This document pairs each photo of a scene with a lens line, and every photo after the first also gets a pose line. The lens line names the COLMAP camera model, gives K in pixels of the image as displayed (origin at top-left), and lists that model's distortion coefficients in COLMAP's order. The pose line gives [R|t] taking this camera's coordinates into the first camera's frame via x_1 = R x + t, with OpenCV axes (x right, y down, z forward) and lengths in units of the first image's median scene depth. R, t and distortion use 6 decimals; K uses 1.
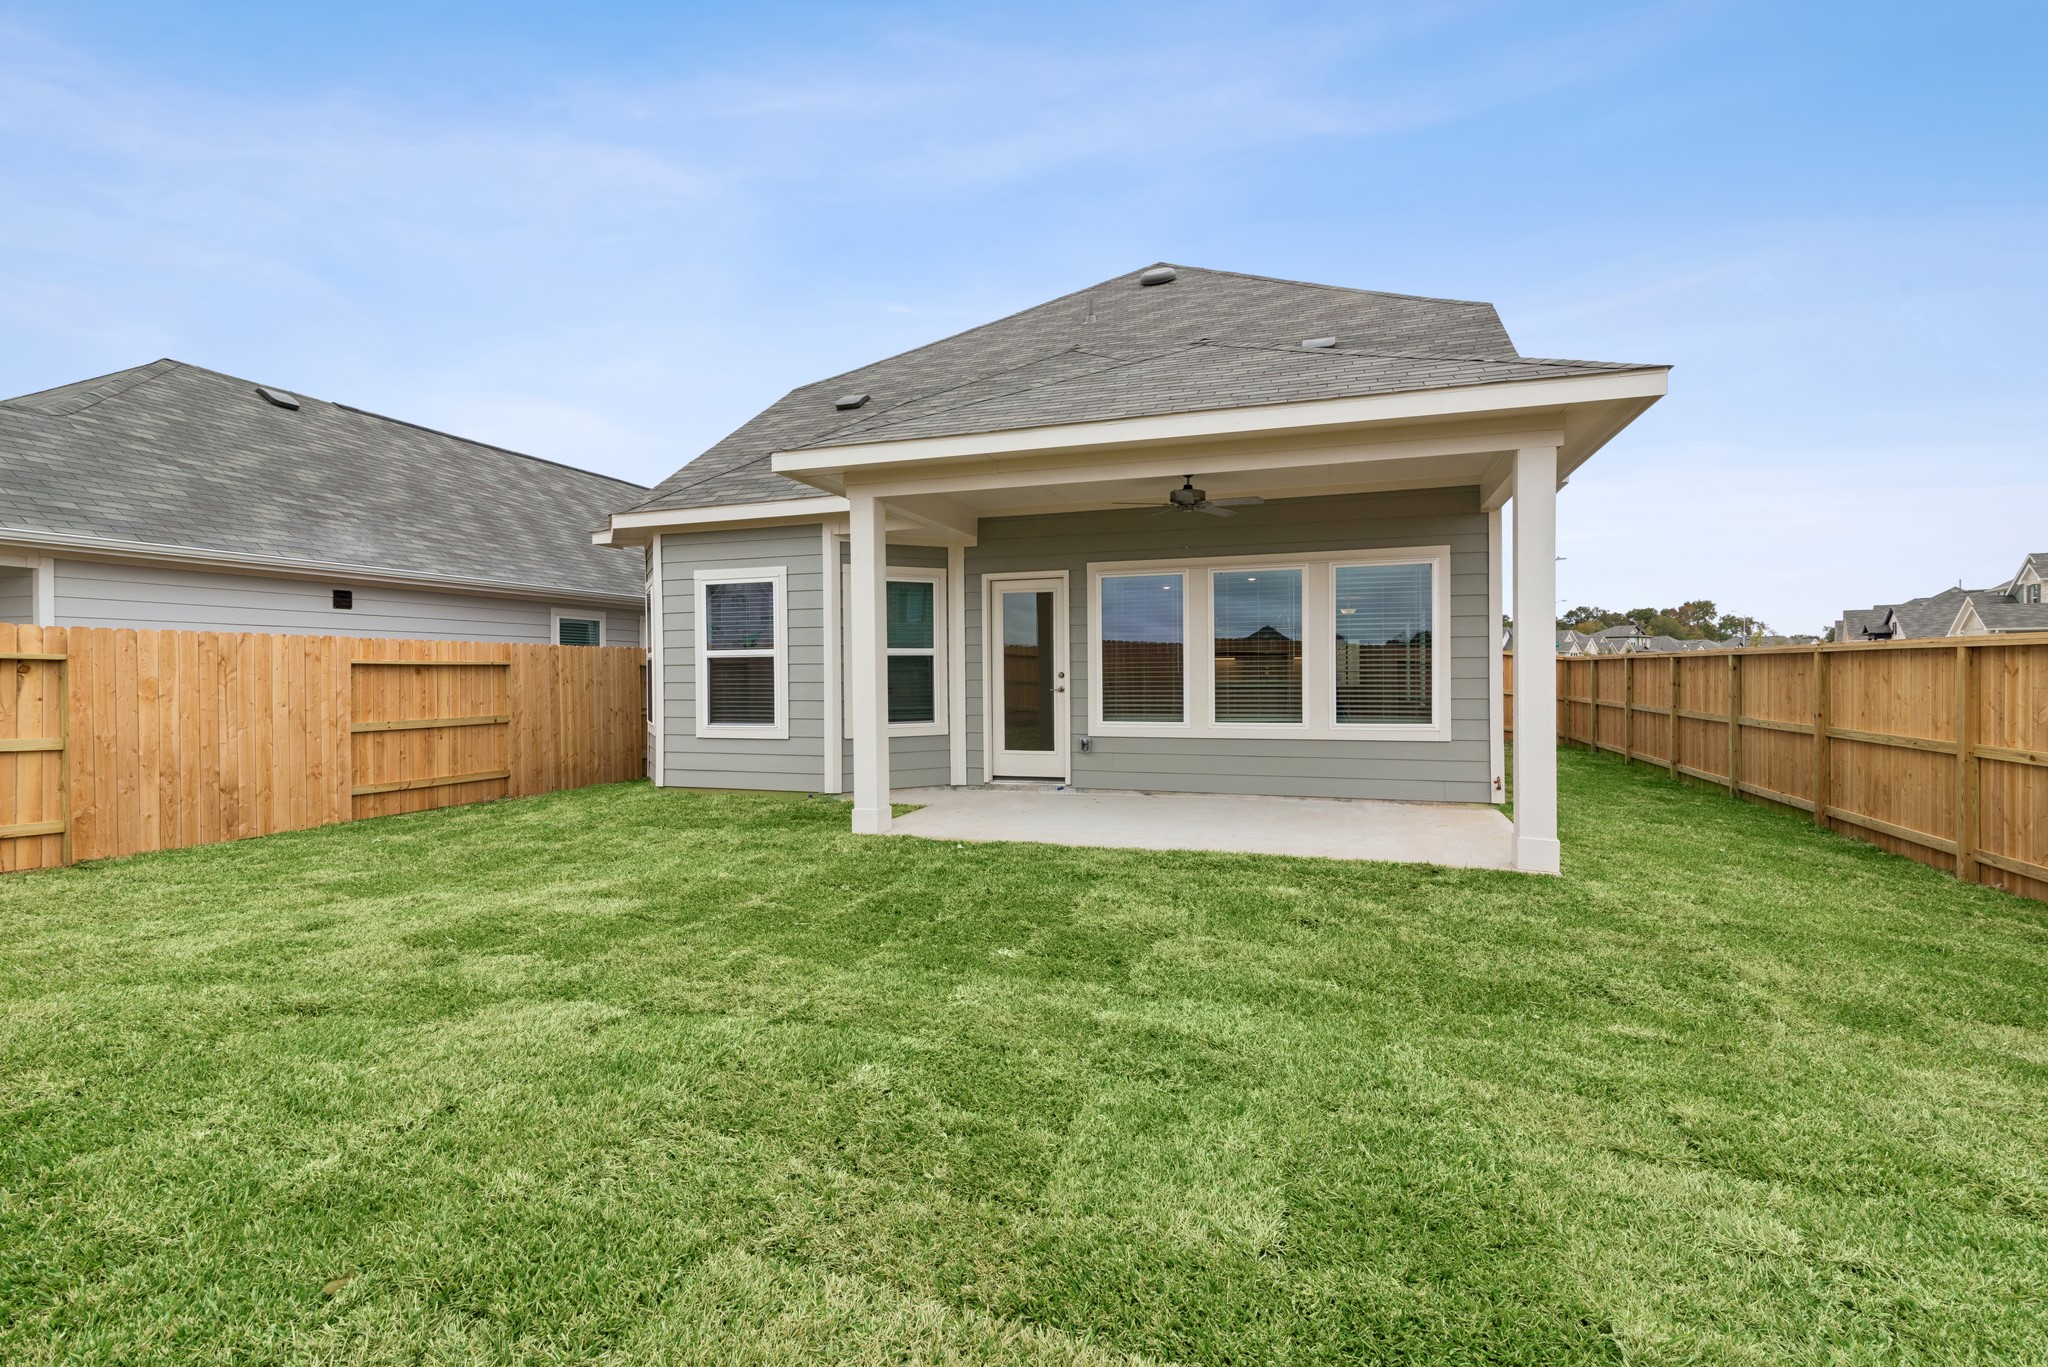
lens RADIAL K [[948.1, 0, 1028.6], [0, 948.1, 701.4], [0, 0, 1]] dist [0.017522, -0.001010]
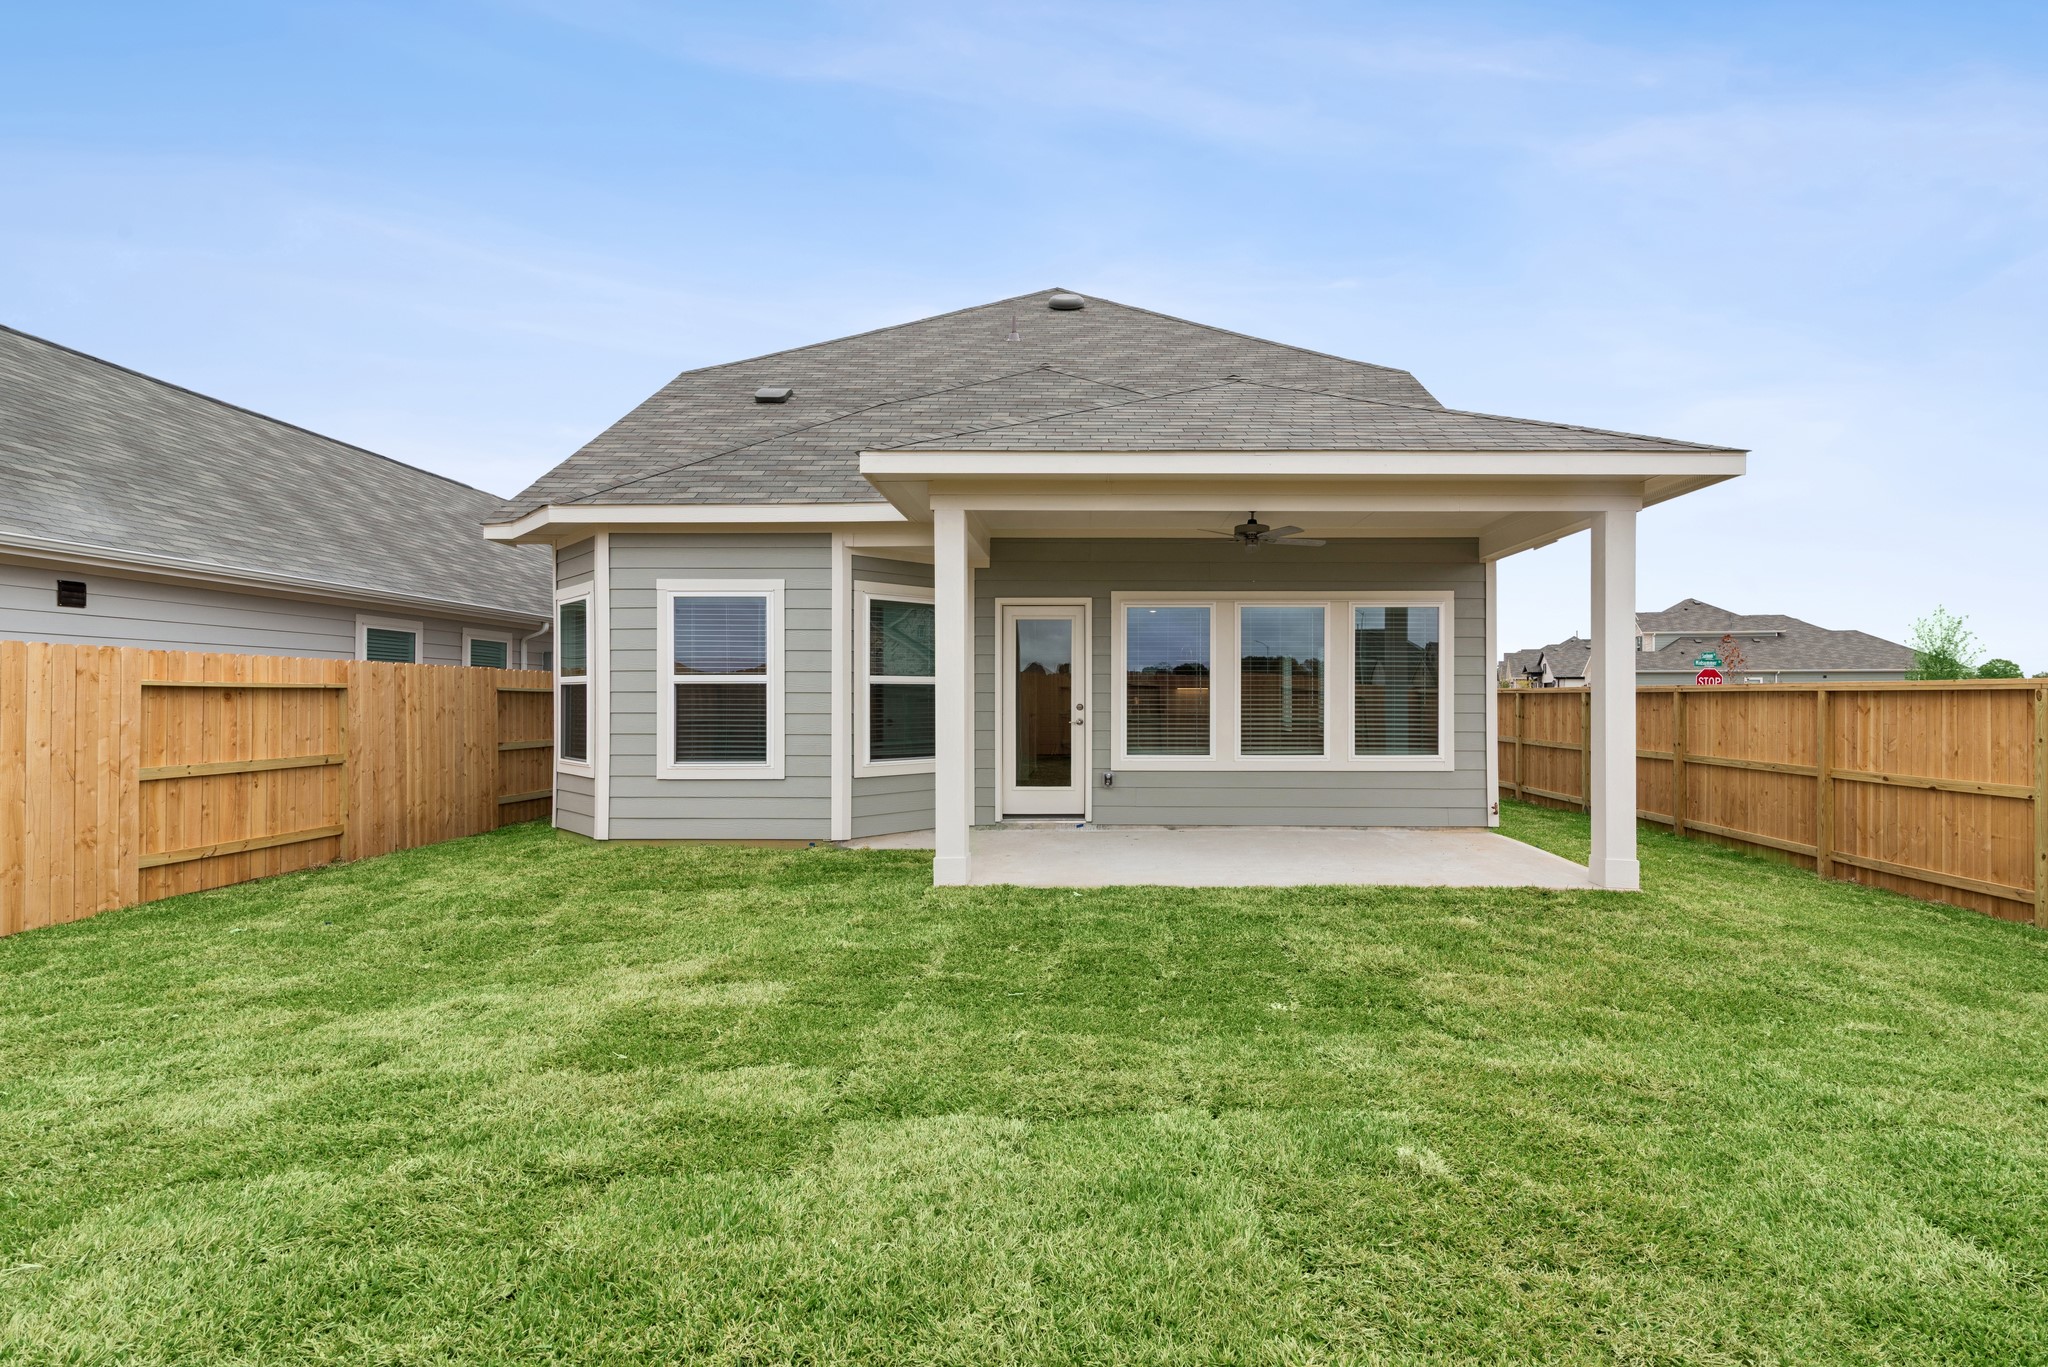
lens RADIAL K [[964.4, 0, 1100.4], [0, 964.4, 714.0], [0, 0, 1]] dist [0.016244, -0.000733]
pose [[0.947689, 0.003744, 0.319174, -0.261366], [0.000938, 0.999894, -0.014513, -0.006668], [-0.319195, 0.014053, 0.947585, 0.073932]]
